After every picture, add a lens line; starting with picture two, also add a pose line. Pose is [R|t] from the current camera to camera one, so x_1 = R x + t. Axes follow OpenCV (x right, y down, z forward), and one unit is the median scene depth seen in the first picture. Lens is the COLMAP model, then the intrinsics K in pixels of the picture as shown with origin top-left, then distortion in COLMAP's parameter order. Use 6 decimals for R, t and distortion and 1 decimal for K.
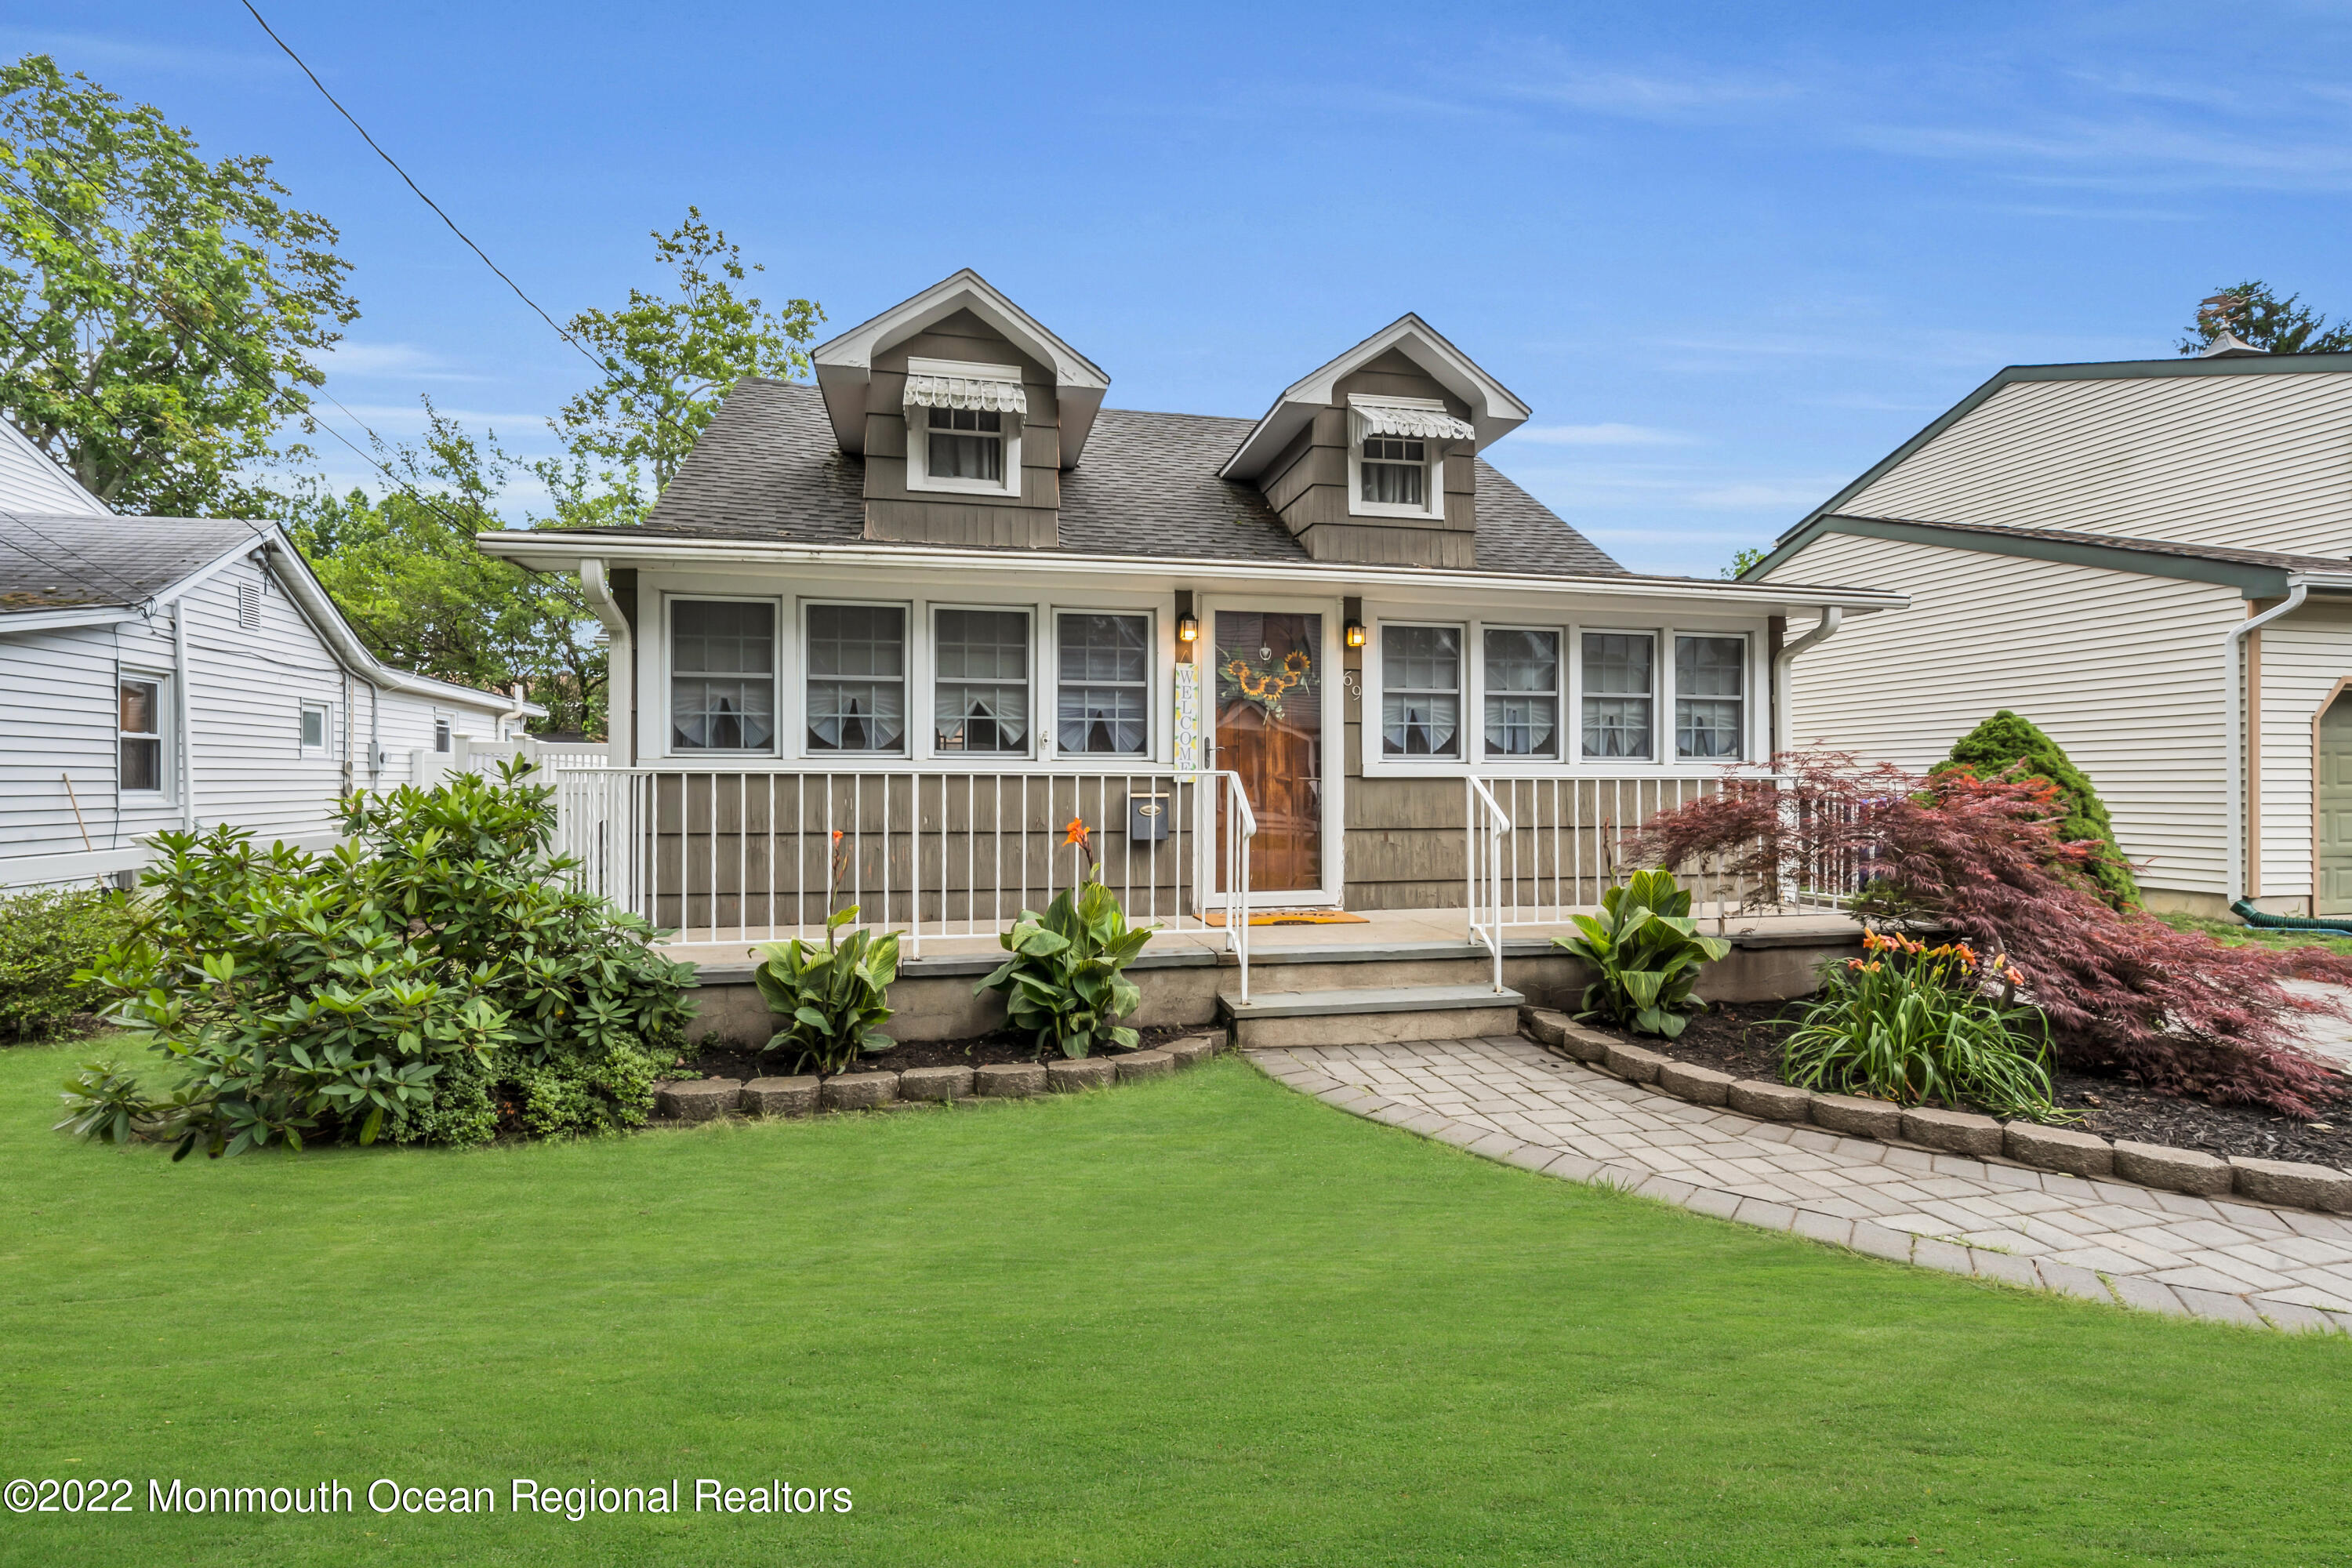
lens RADIAL K [[1162.2, 0, 1233.8], [0, 1162.2, 806.8], [0, 0, 1]] dist [-0.090780, 0.000042]
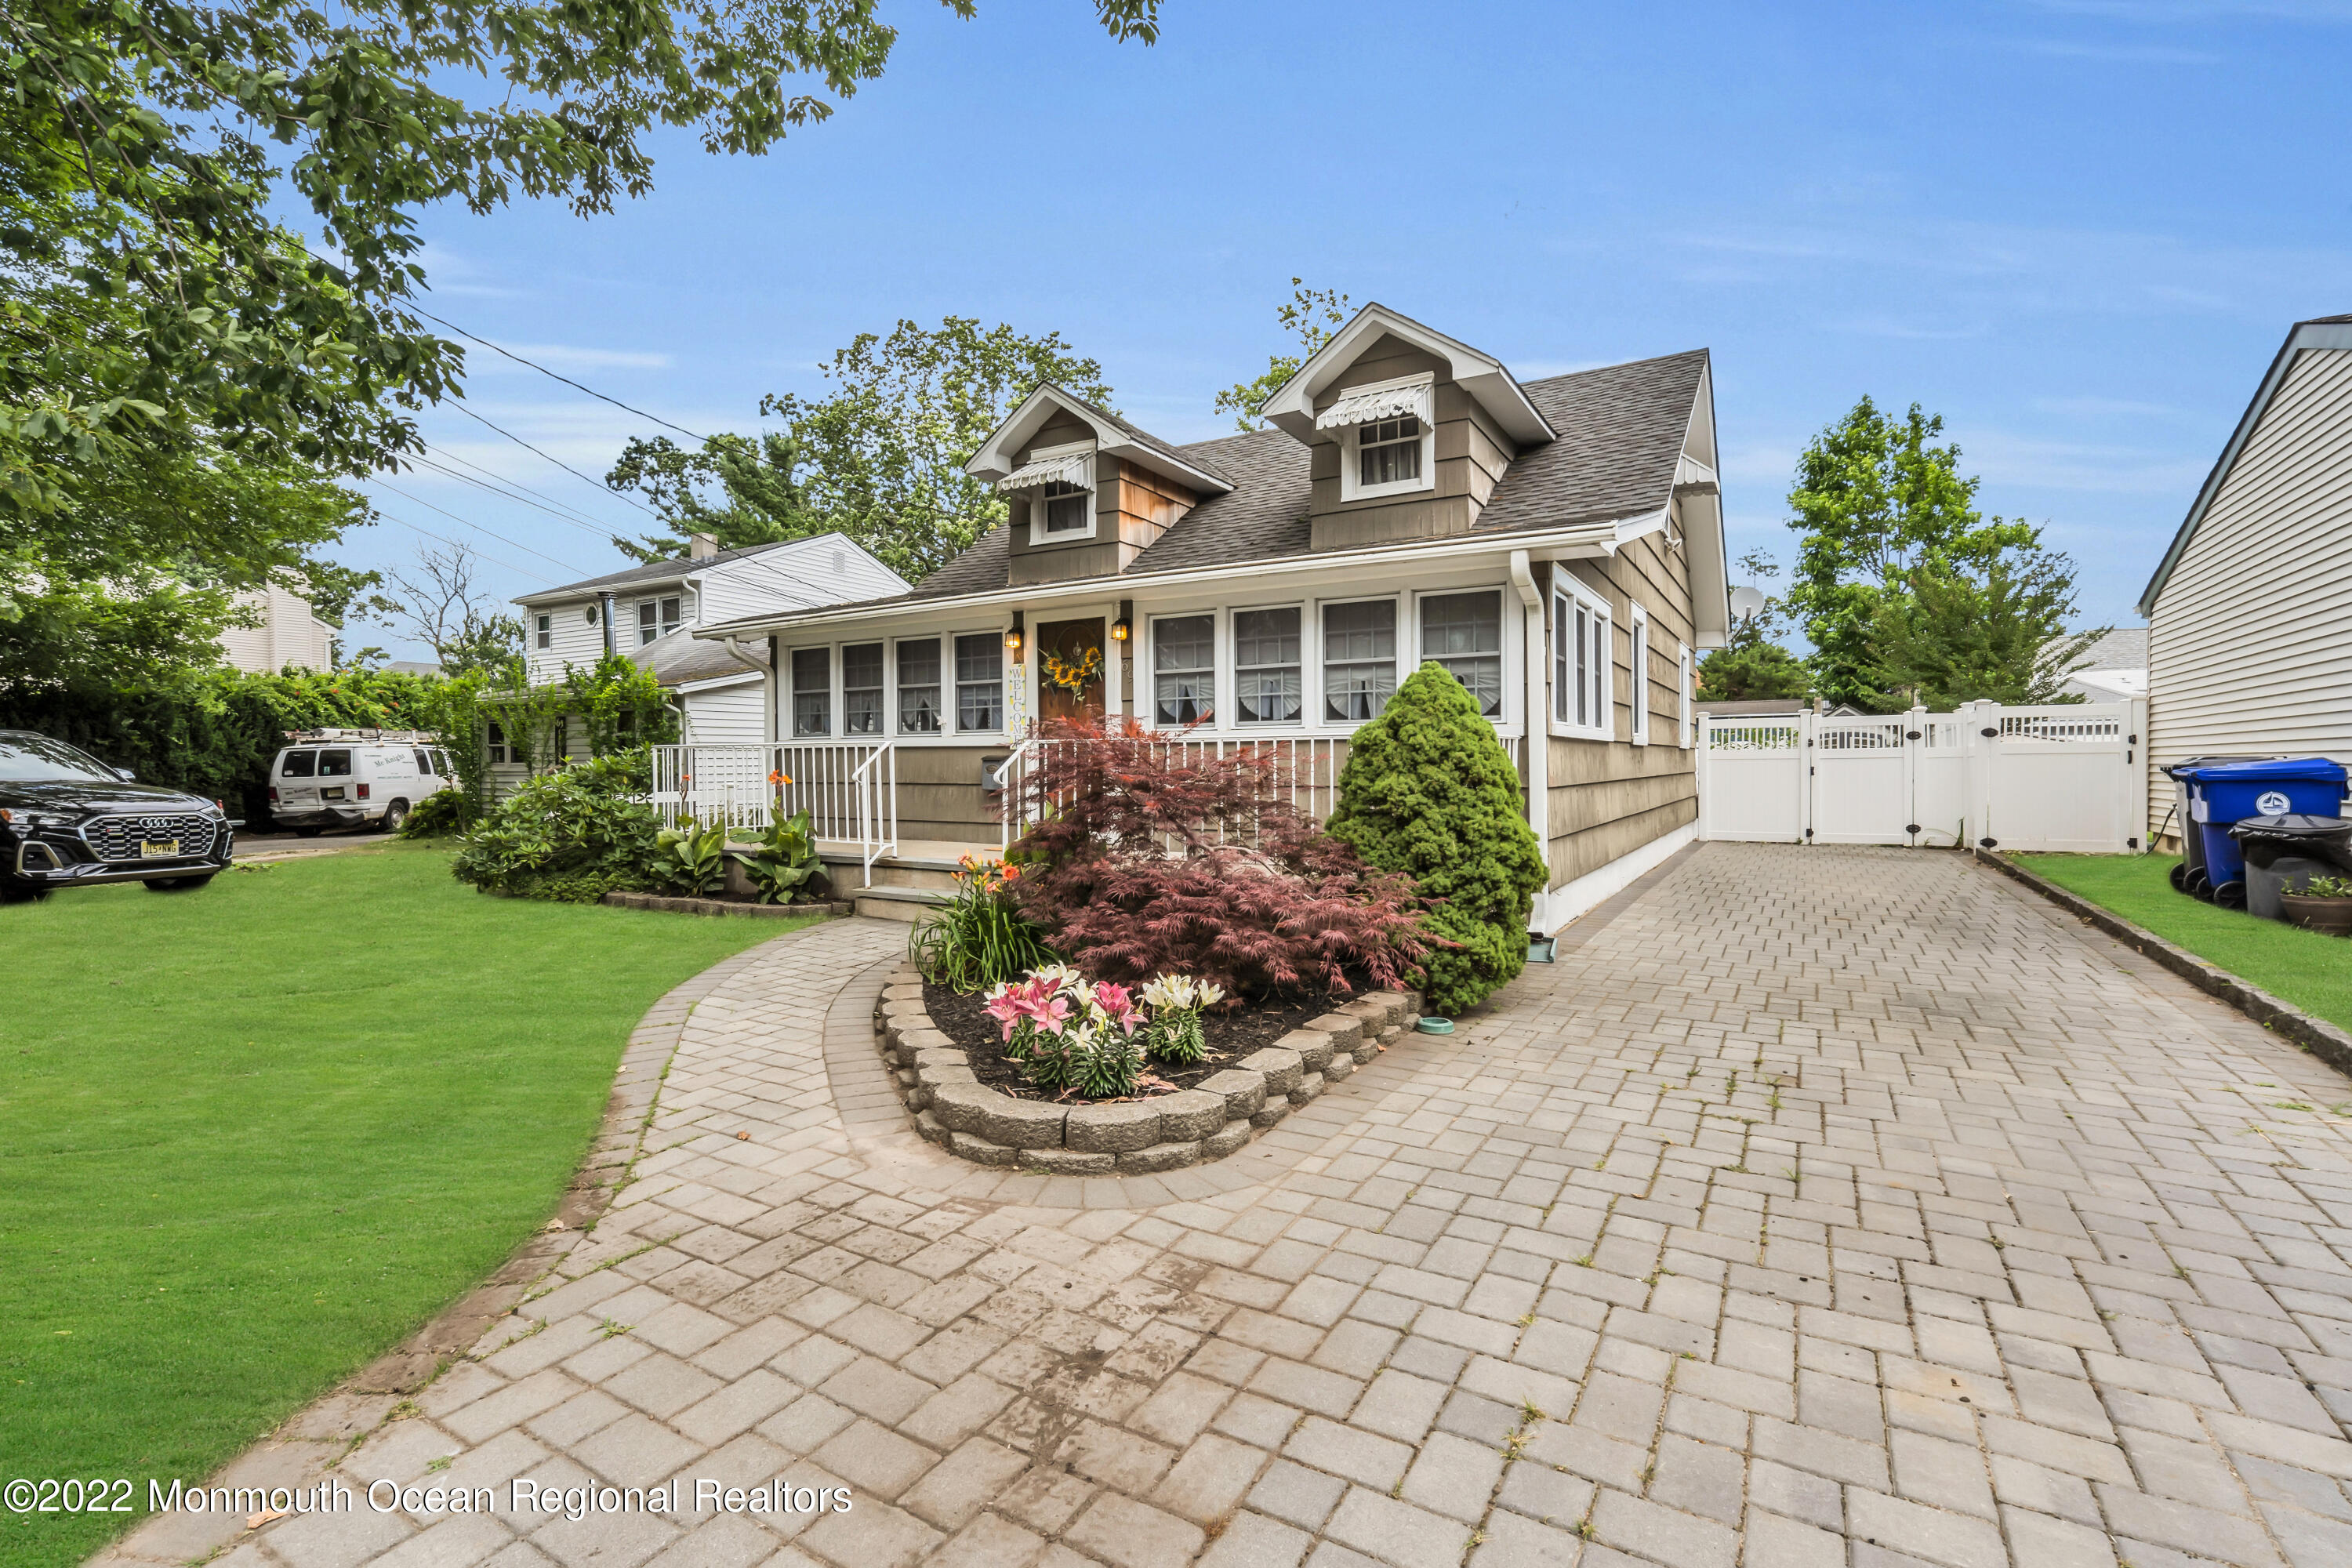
lens RADIAL K [[1072.9, 0, 1176.0], [0, 1072.9, 784.0], [0, 0, 1]] dist [0.000705, 0.000057]
pose [[0.717297, 0.008335, -0.696718, 0.775519], [0.003081, 0.999881, 0.015134, 0.001865], [0.696761, -0.013003, 0.717186, 0.156390]]
